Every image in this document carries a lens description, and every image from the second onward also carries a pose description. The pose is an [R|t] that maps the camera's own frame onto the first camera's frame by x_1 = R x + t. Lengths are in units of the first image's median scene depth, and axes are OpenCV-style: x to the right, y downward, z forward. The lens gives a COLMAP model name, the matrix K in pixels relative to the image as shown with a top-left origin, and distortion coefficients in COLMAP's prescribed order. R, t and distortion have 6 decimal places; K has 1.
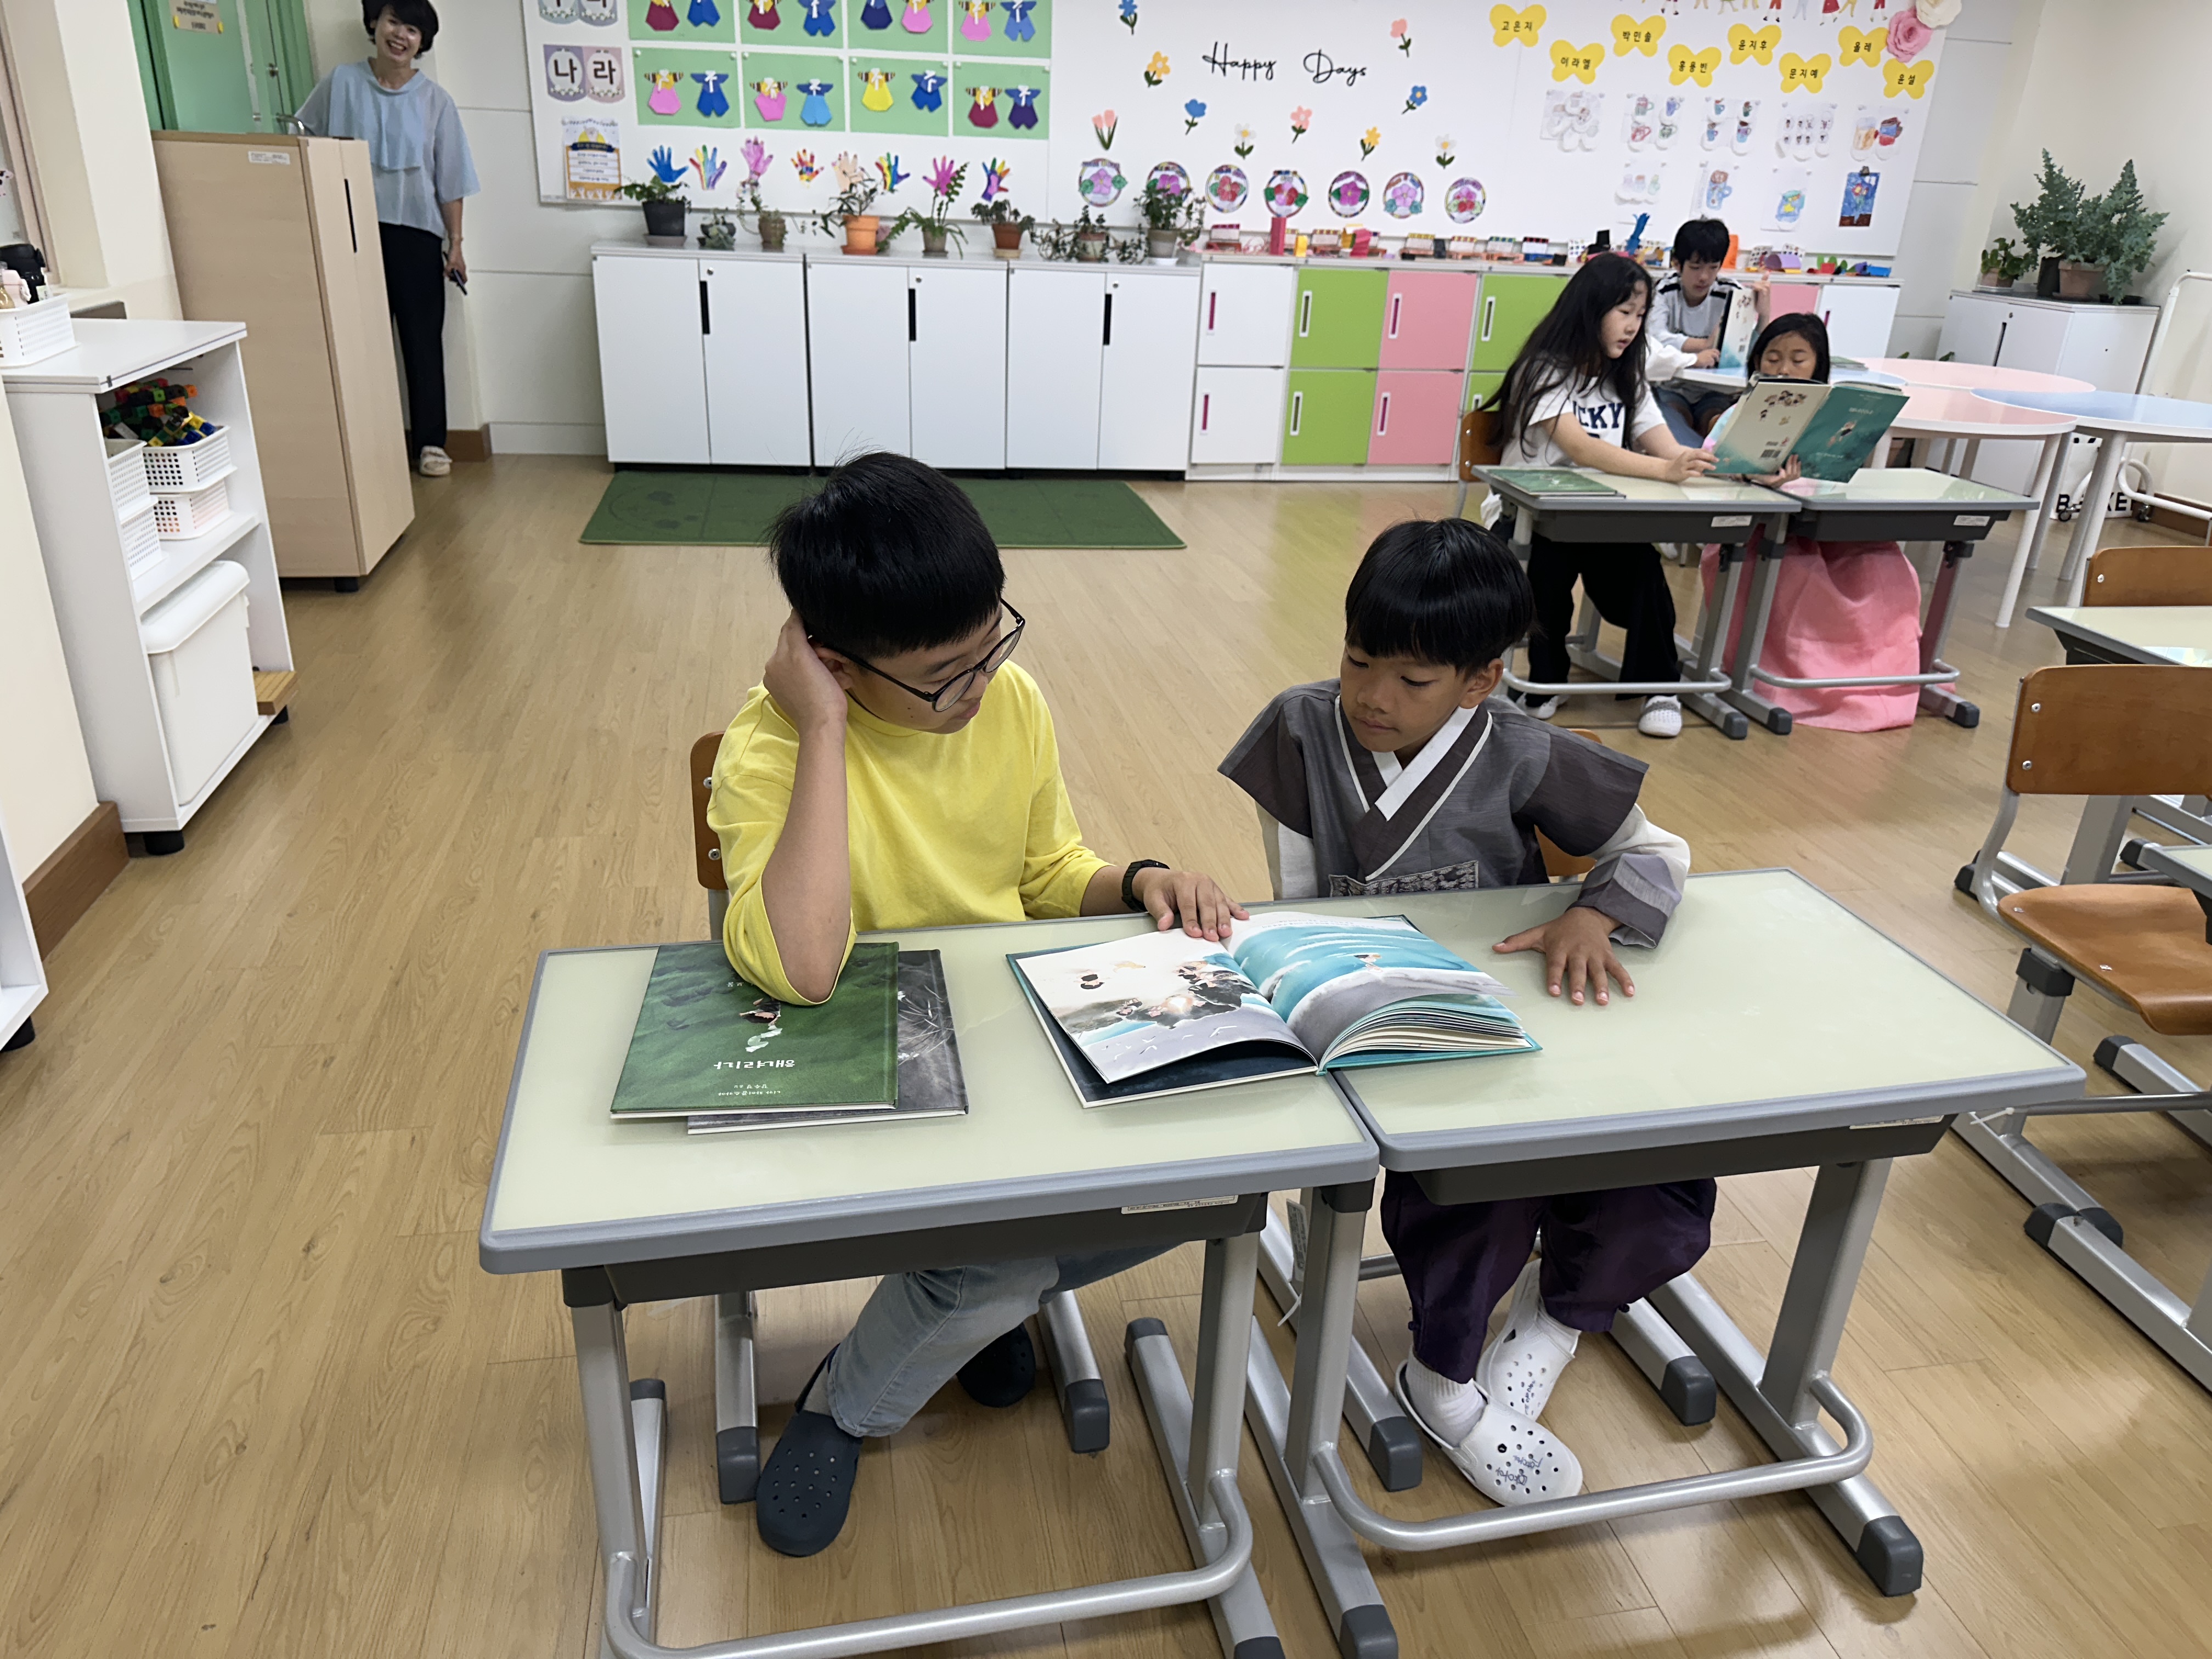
lens RADIAL K [[1589.3, 0, 1087.5], [0, 1589.3, 831.8], [0, 0, 1]] dist [0.009488, -0.017421]
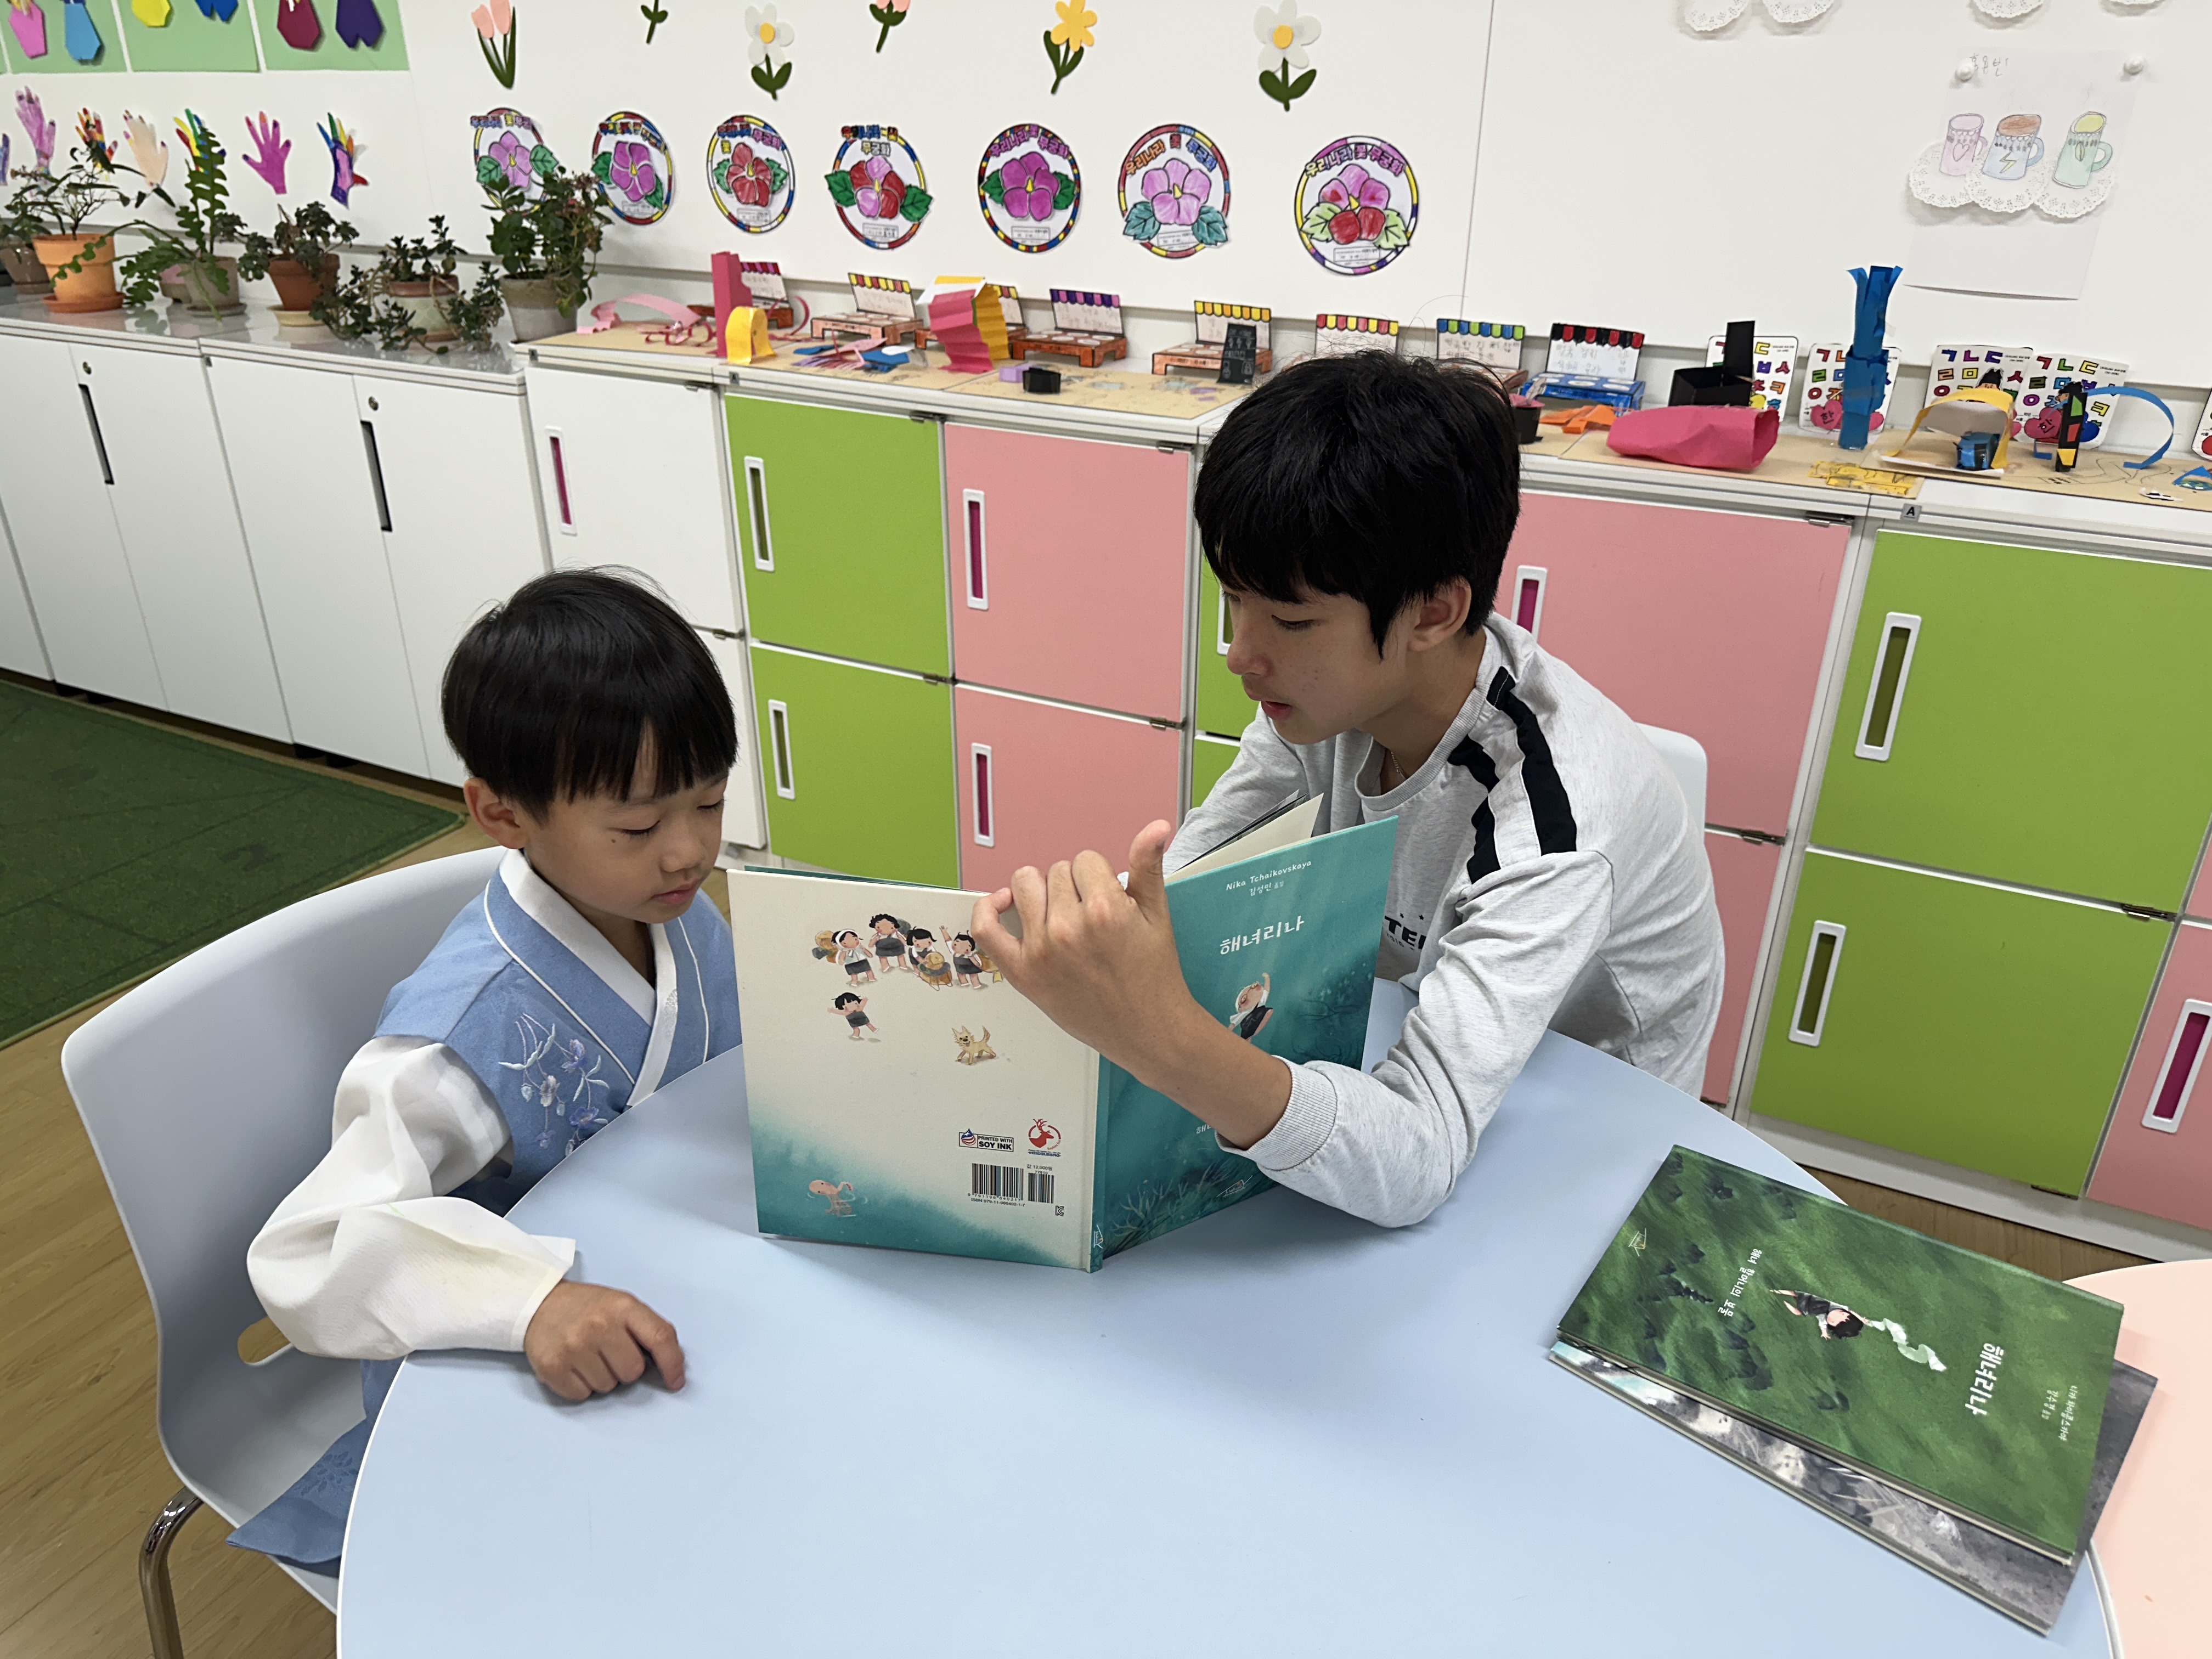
lens RADIAL K [[1589.3, 0, 1113.6], [0, 1589.3, 841.9], [0, 0, 1]] dist [0.009488, -0.017421]
pose [[0.785782, 0.236606, -0.571458, 0.423028], [-0.218664, 0.970542, 0.101168, -0.297693], [0.578561, 0.045462, 0.814371, 0.724048]]
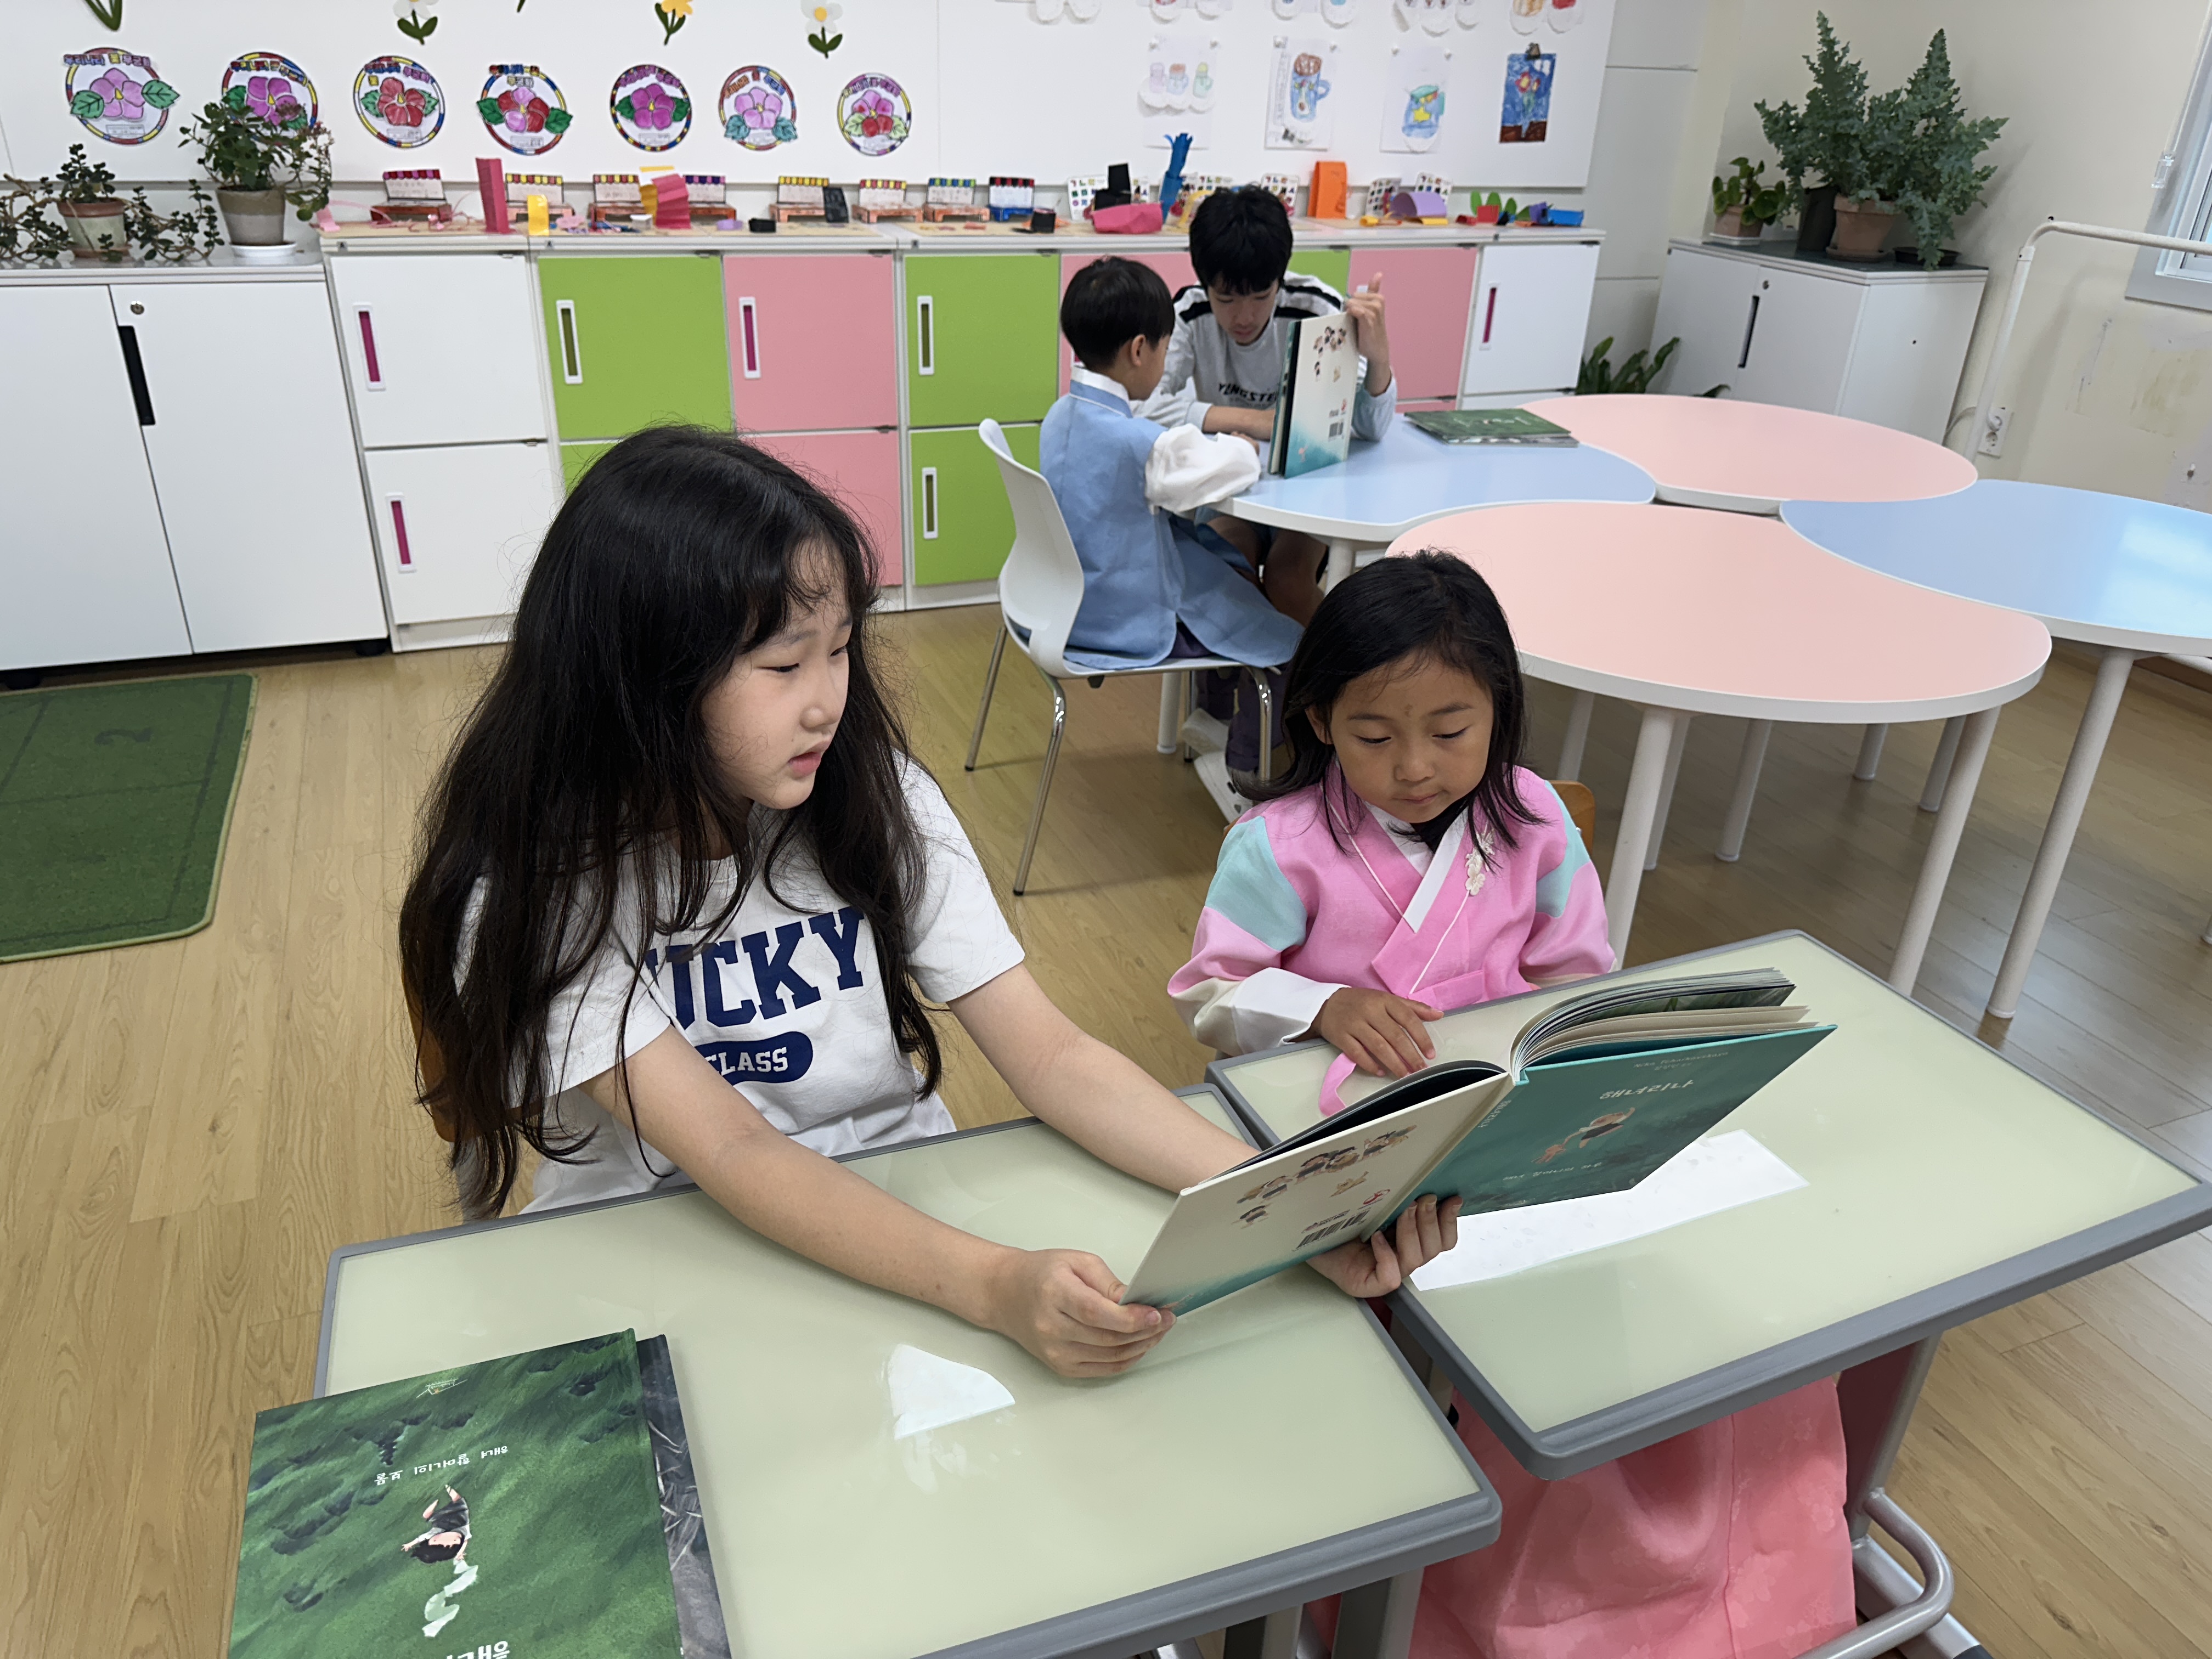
lens RADIAL K [[1589.3, 0, 1102.5], [0, 1589.3, 828.5], [0, 0, 1]] dist [0.009488, -0.017421]
pose [[0.980870, -0.094371, 0.170257, 0.200312], [0.083135, 0.993936, 0.071975, -0.182760], [-0.176016, -0.056444, 0.982768, 0.425555]]
